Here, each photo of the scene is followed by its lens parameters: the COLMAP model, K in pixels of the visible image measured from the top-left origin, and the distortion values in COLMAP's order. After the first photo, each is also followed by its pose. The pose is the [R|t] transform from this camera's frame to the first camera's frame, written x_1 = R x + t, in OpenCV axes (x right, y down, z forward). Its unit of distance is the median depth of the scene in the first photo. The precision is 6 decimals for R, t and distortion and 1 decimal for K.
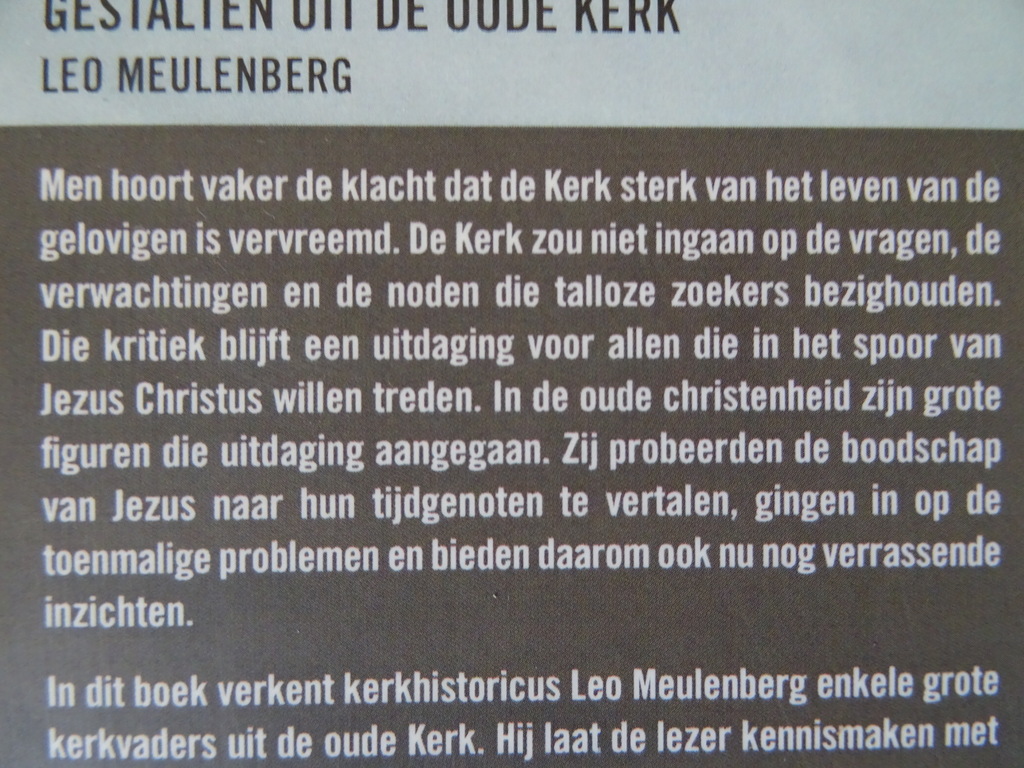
lens RADIAL K [[723.3, 0, 512.4], [0, 723.3, 378.2], [0, 0, 1]] dist [0.034617, -0.057229]
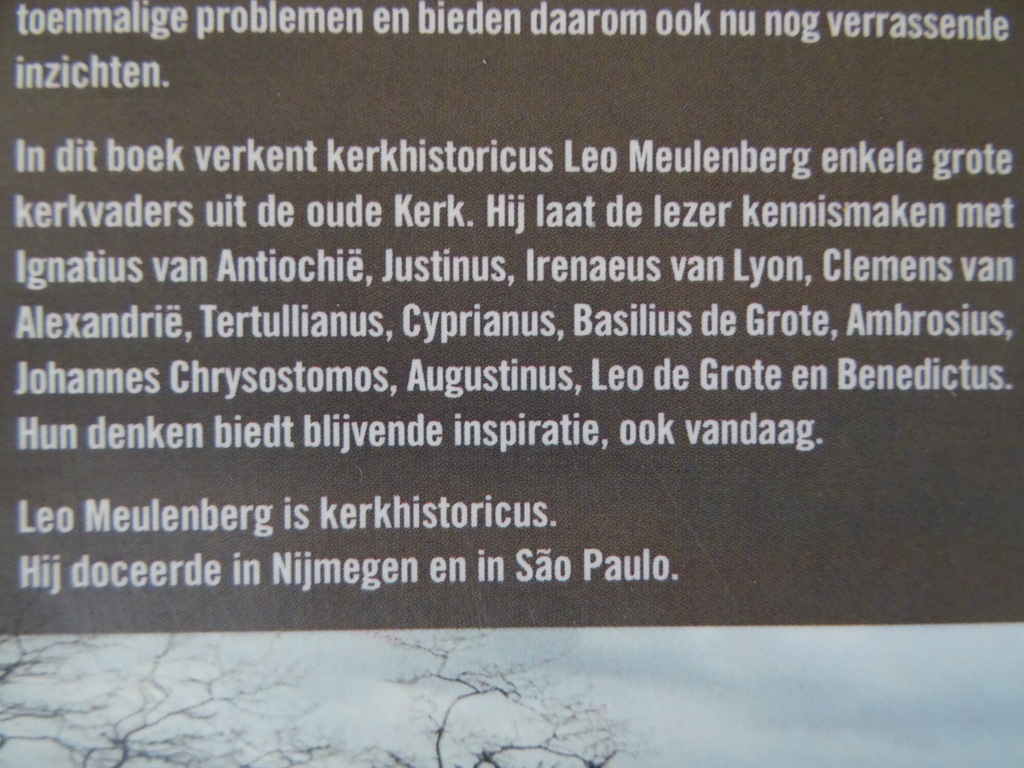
lens RADIAL K [[723.3, 0, 509.6], [0, 723.3, 384.5], [0, 0, 1]] dist [0.034617, -0.057229]
pose [[1.000000, 0.000179, -0.000278, 0.008946], [-0.000179, 0.999998, 0.002066, 0.722800], [0.000278, -0.002066, 0.999998, 0.042755]]
